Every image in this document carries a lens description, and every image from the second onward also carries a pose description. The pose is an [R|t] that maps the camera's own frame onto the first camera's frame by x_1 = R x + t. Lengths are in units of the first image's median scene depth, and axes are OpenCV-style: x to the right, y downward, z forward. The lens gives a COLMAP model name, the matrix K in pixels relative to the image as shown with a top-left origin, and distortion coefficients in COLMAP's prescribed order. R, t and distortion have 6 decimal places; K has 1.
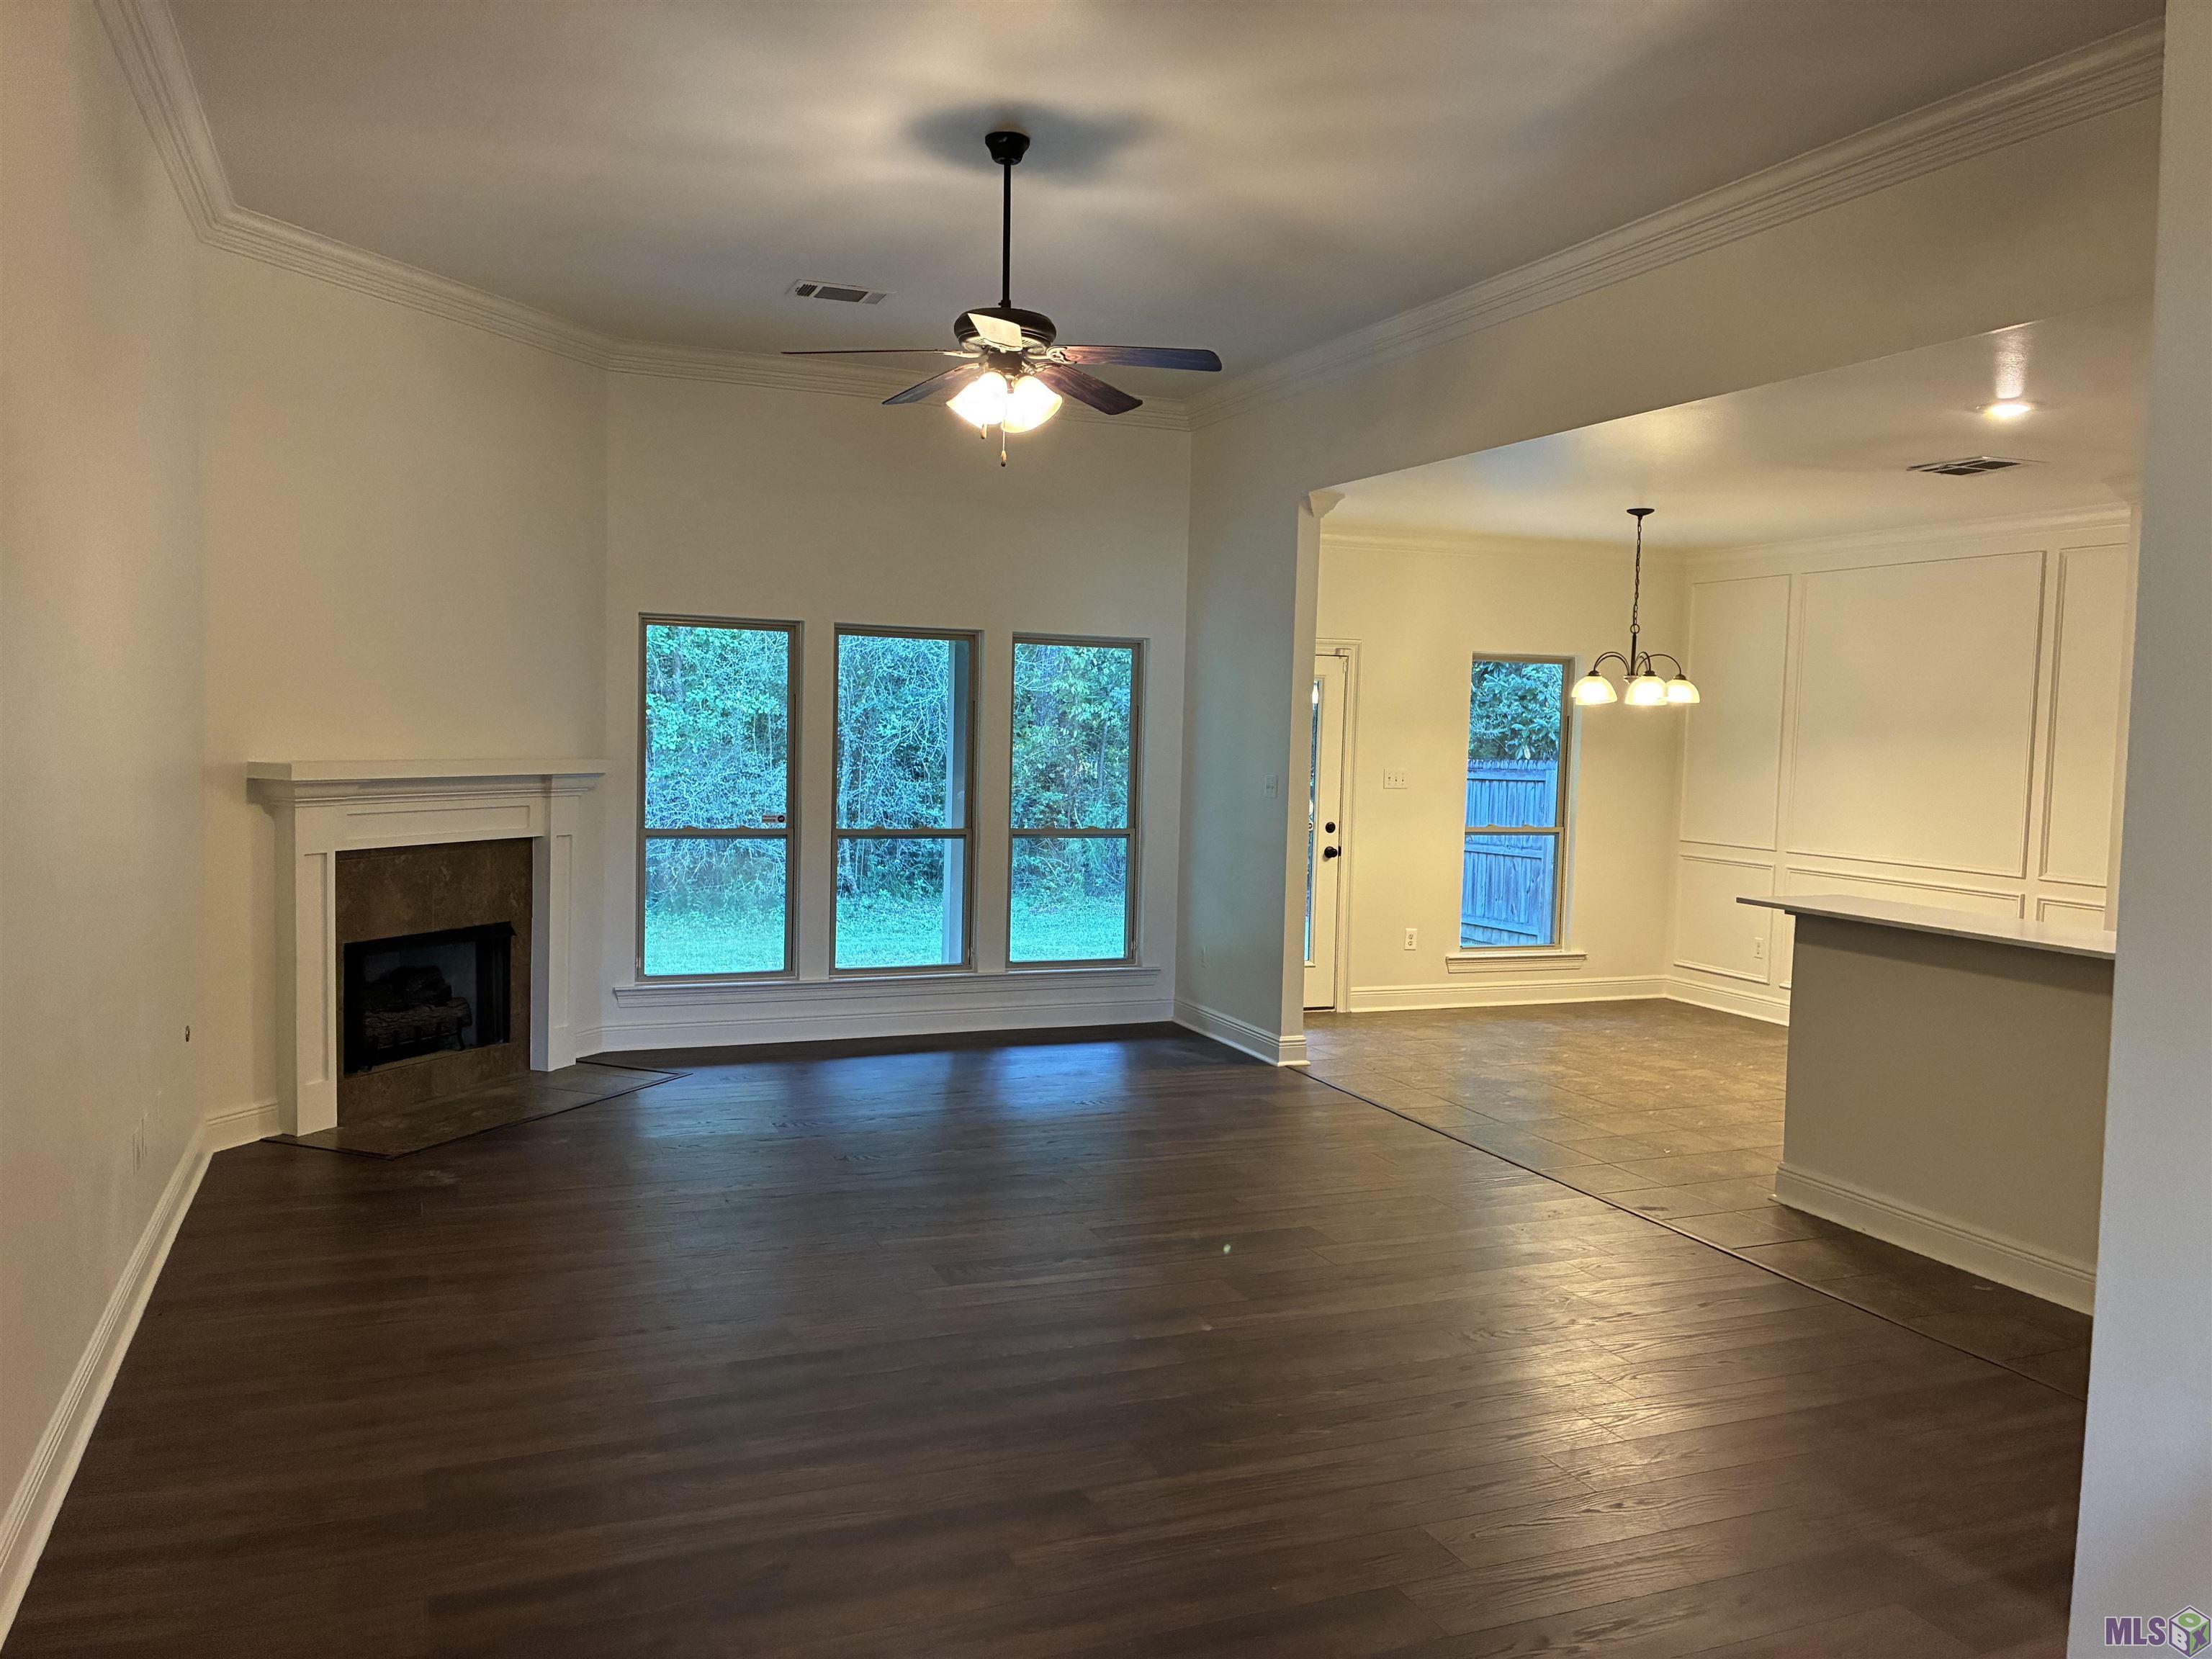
lens RADIAL K [[1680.6, 0, 1104.3], [0, 1680.6, 828.6], [0, 0, 1]] dist [0.041201, -0.043601]
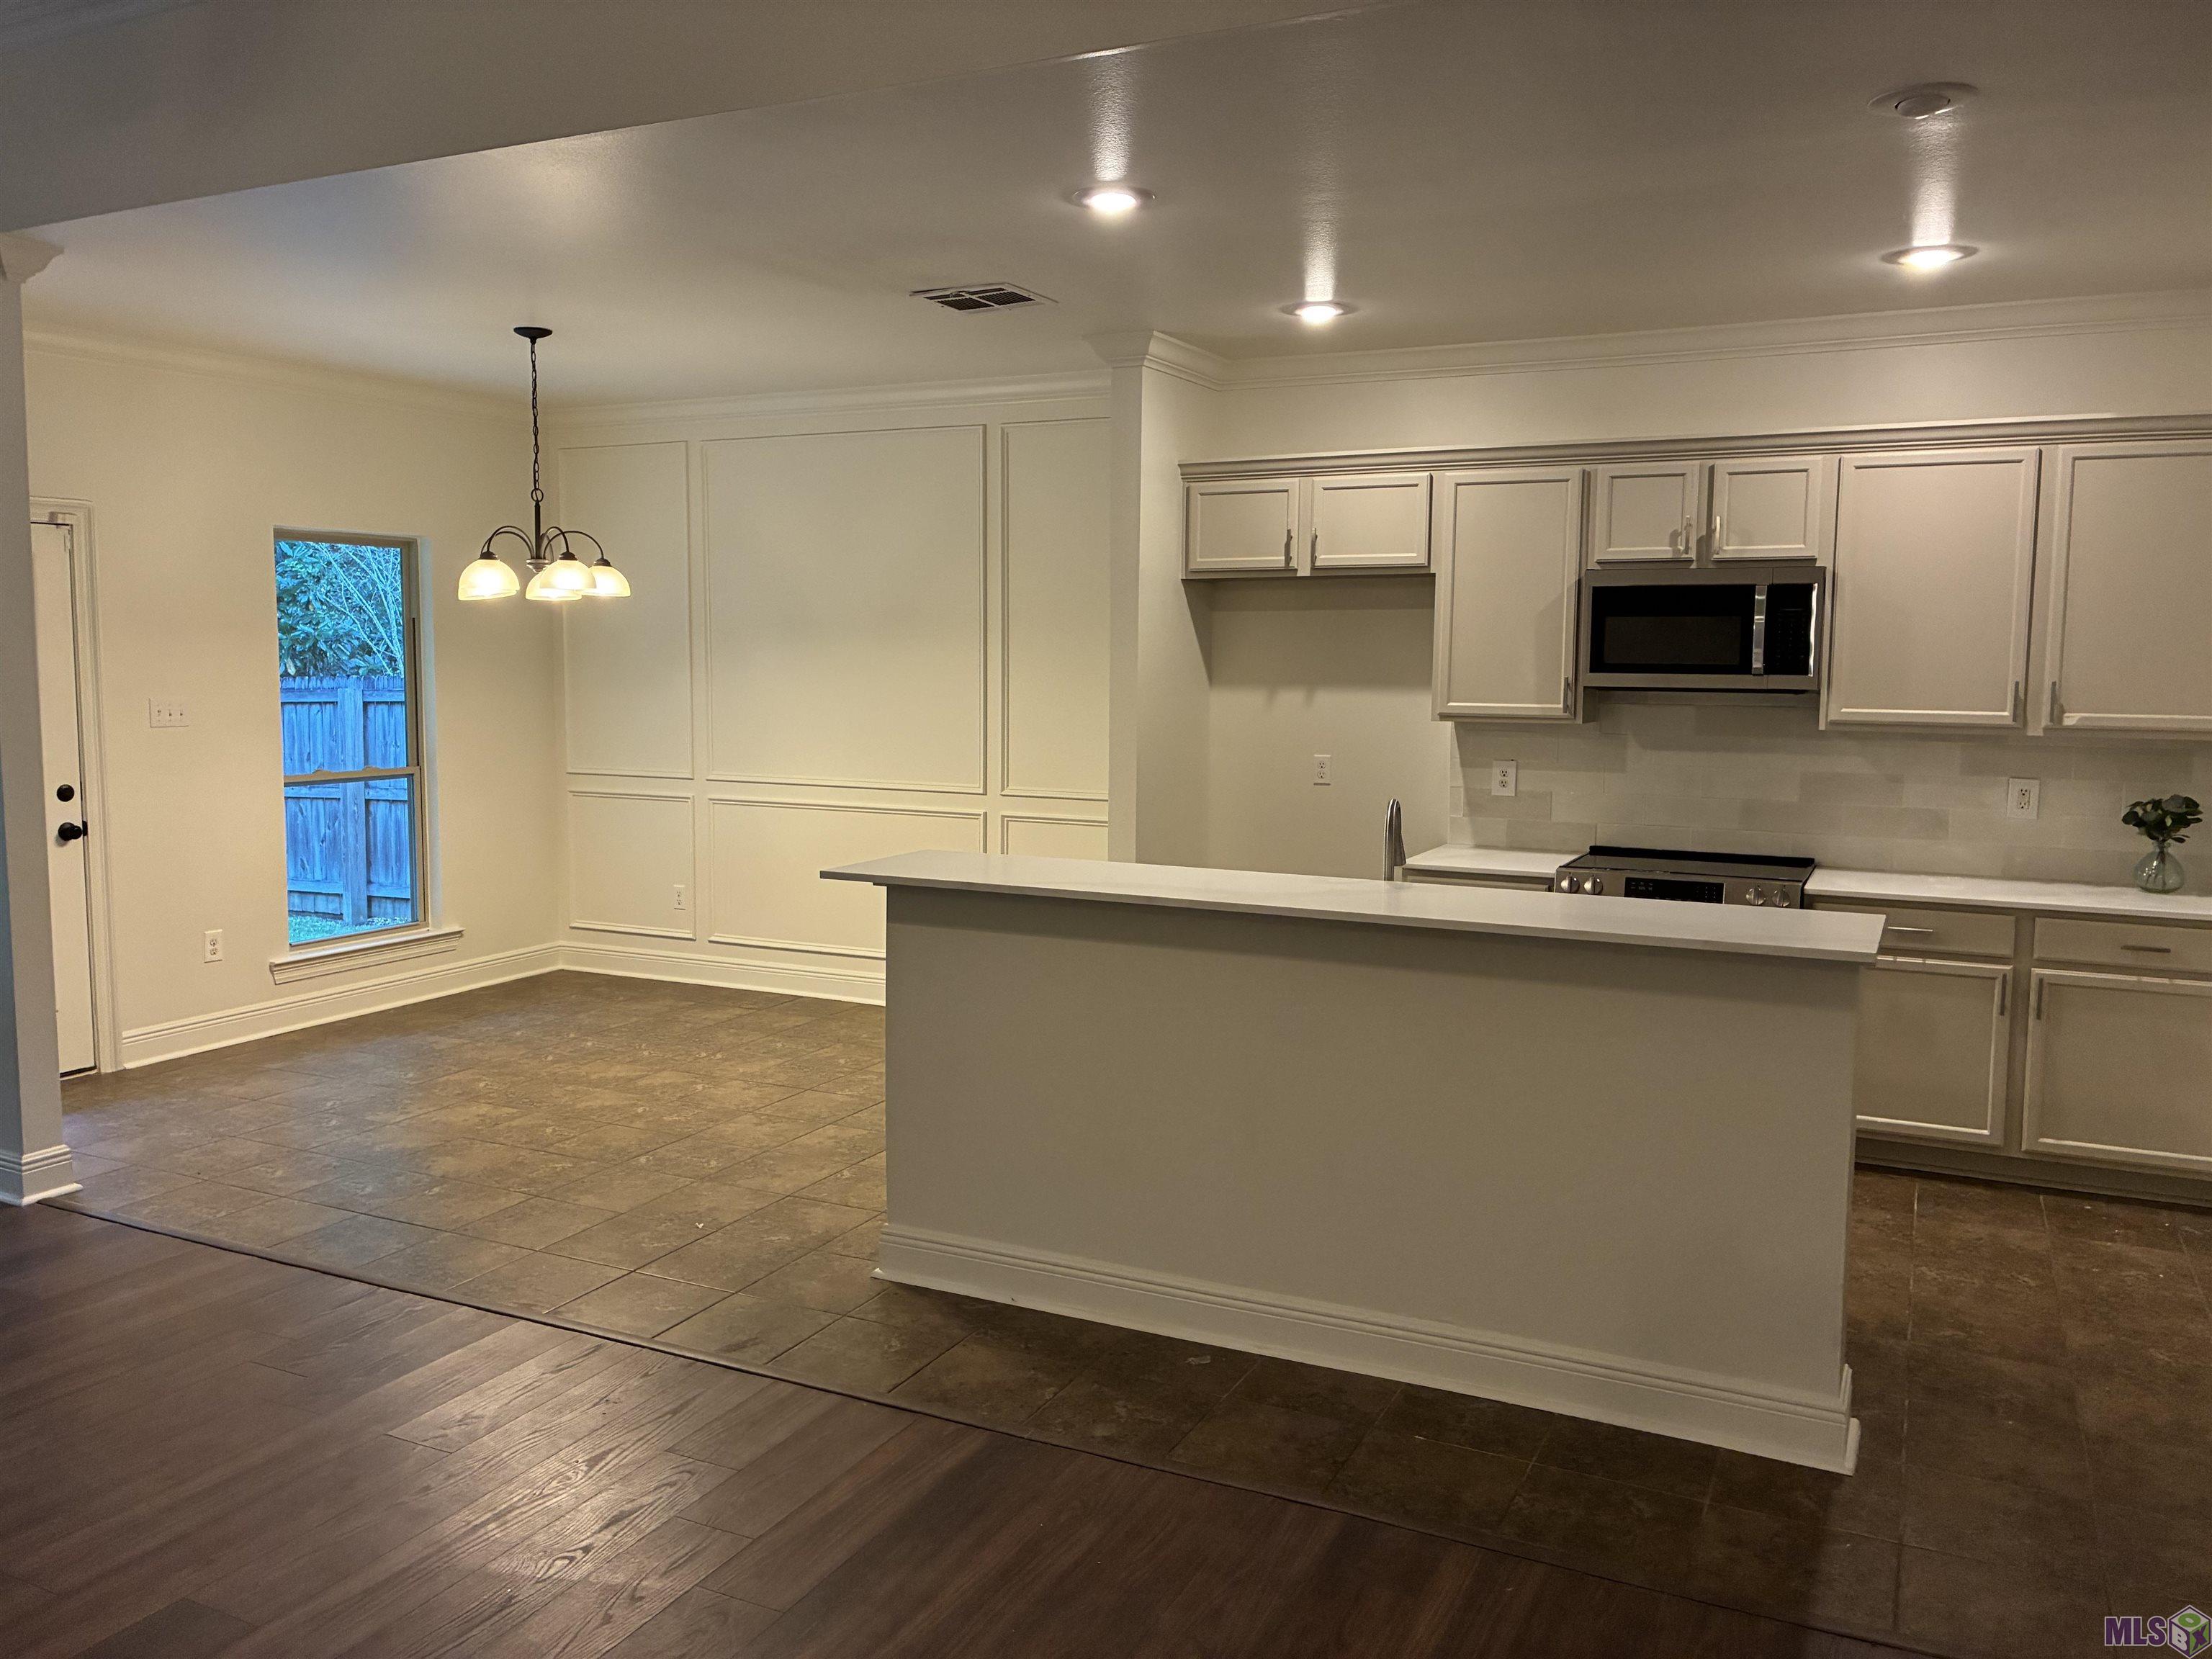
lens RADIAL K [[1680.6, 0, 1105.9], [0, 1680.6, 801.7], [0, 0, 1]] dist [0.041201, -0.043601]
pose [[0.749781, -0.082187, 0.656562, 0.007578], [0.056672, 0.996586, 0.060032, -0.015868], [-0.659255, -0.007802, 0.751879, 0.284869]]
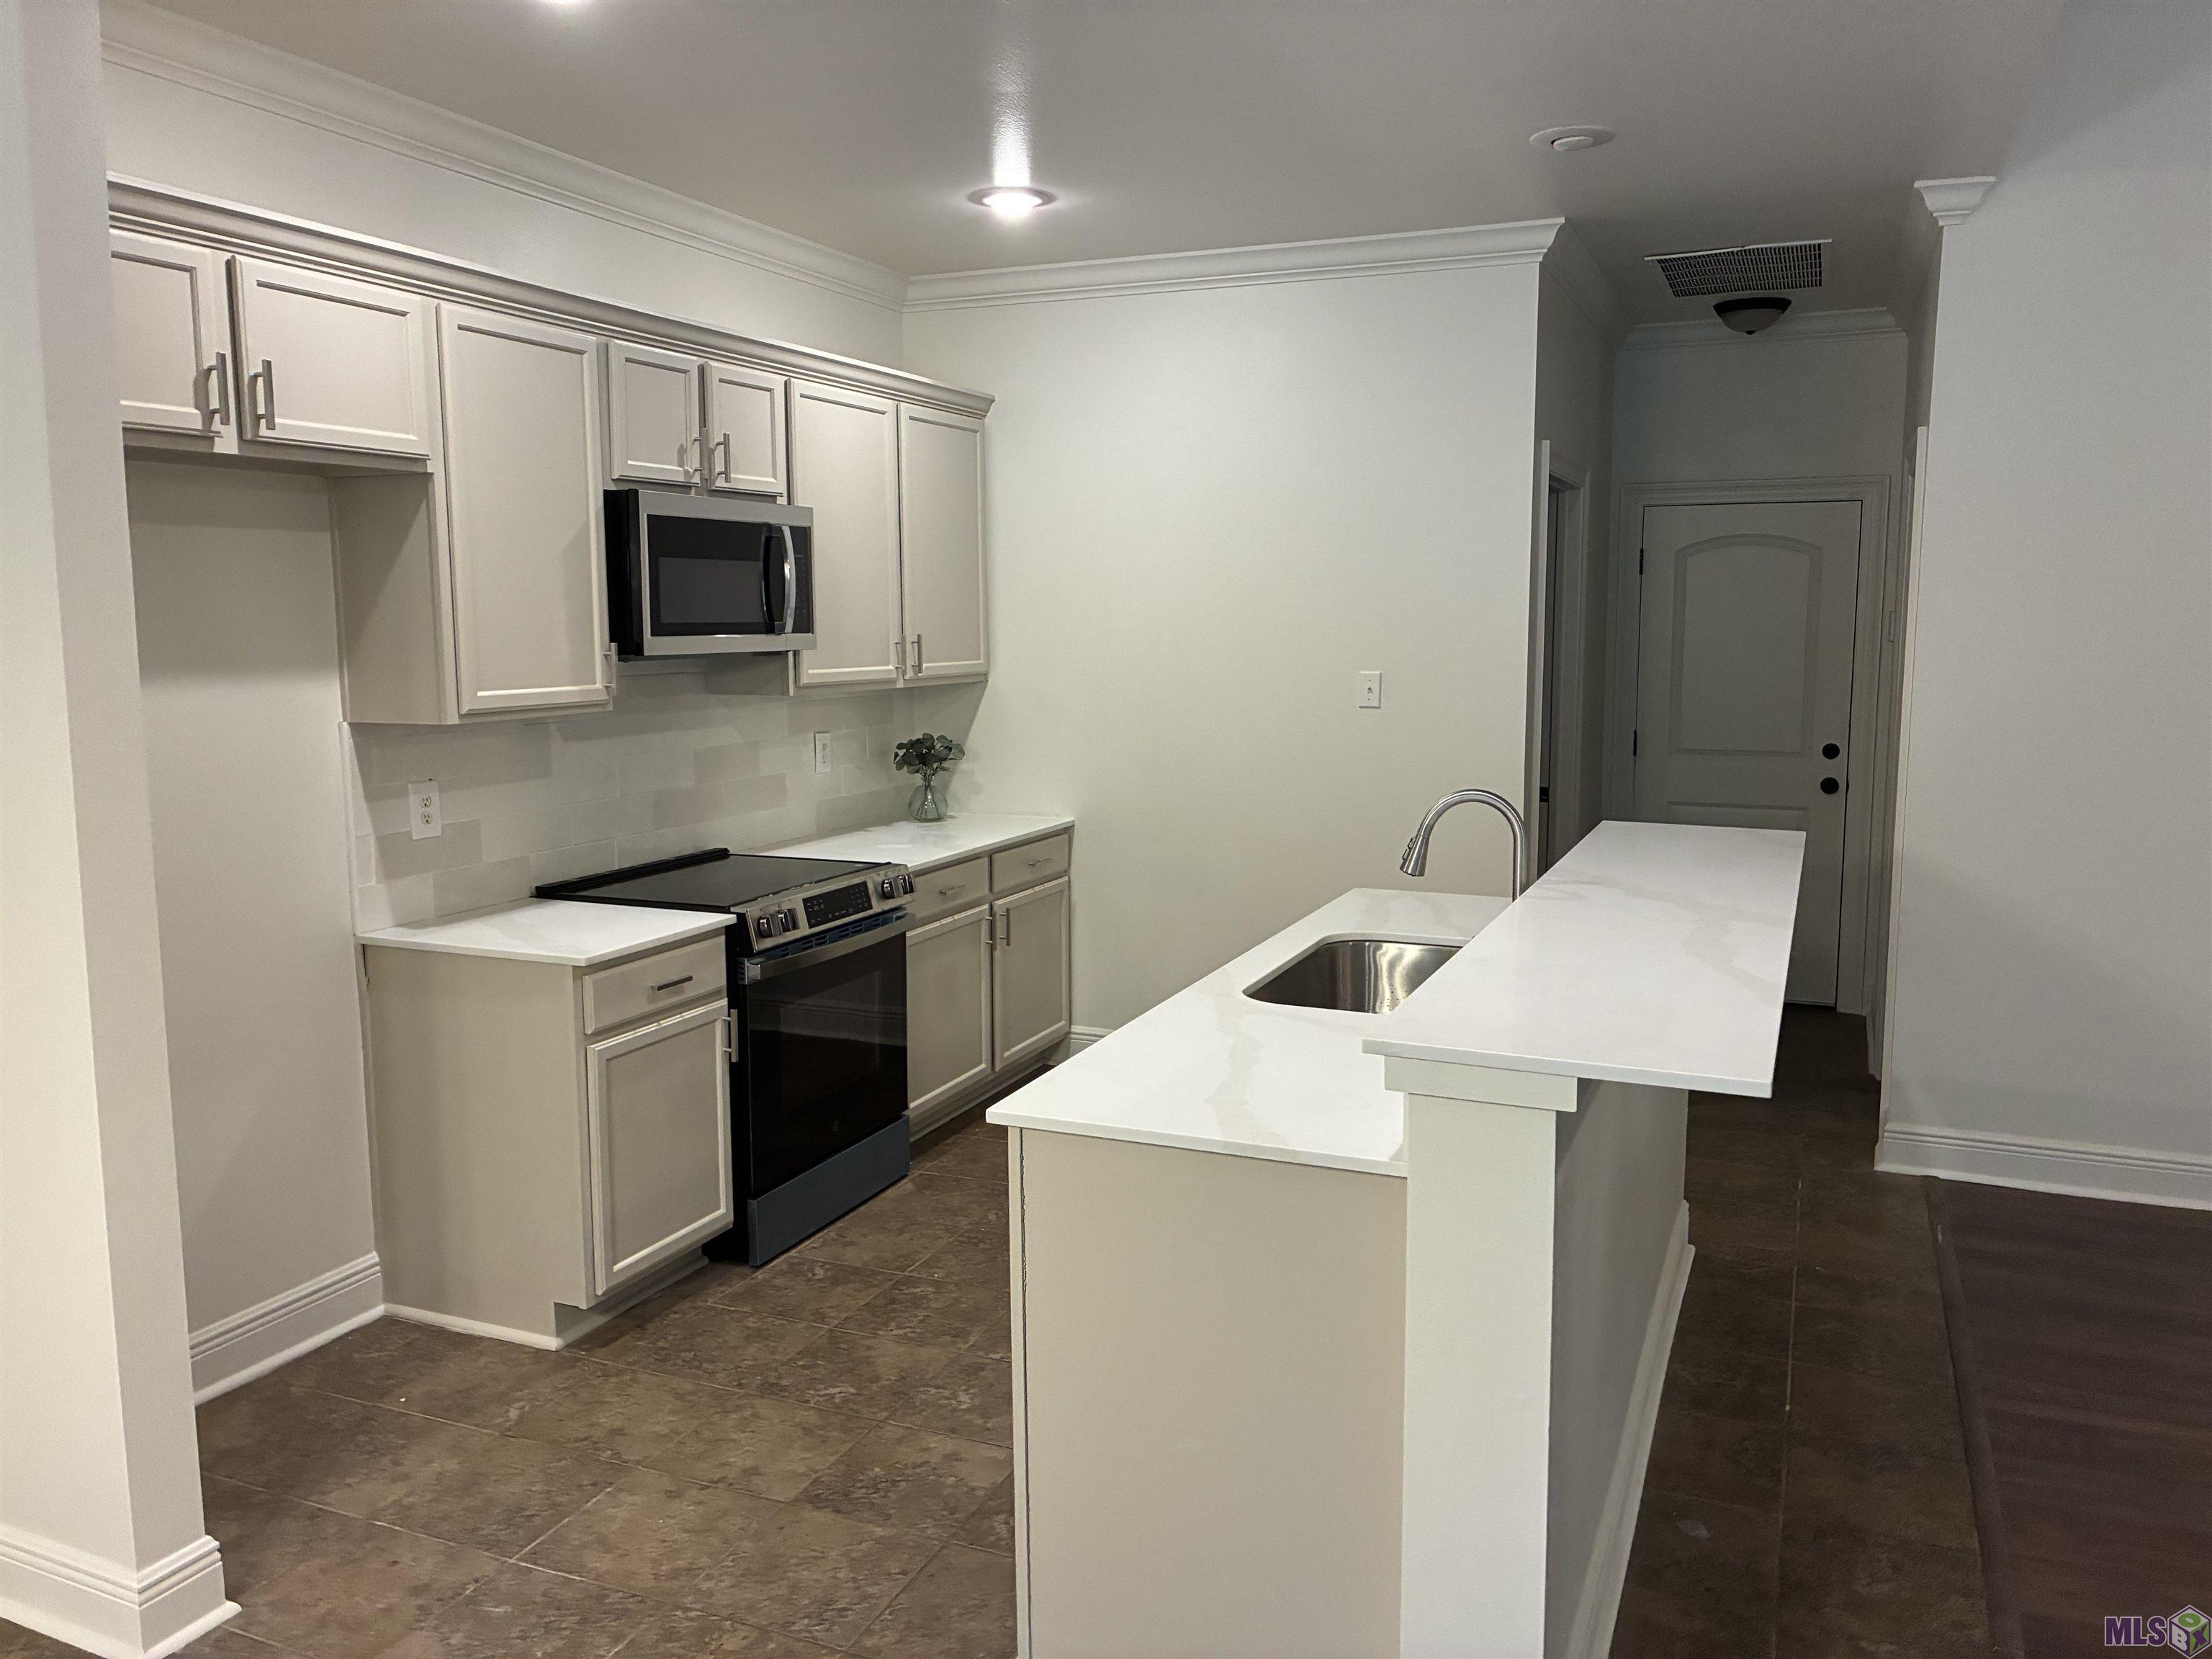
lens RADIAL K [[1680.6, 0, 1112.6], [0, 1680.6, 820.2], [0, 0, 1]] dist [0.041201, -0.043601]
pose [[-0.718923, -0.128356, 0.683135, 0.178867], [0.011590, 0.980452, 0.196417, -0.059159], [-0.694993, 0.149127, -0.703382, 0.941952]]
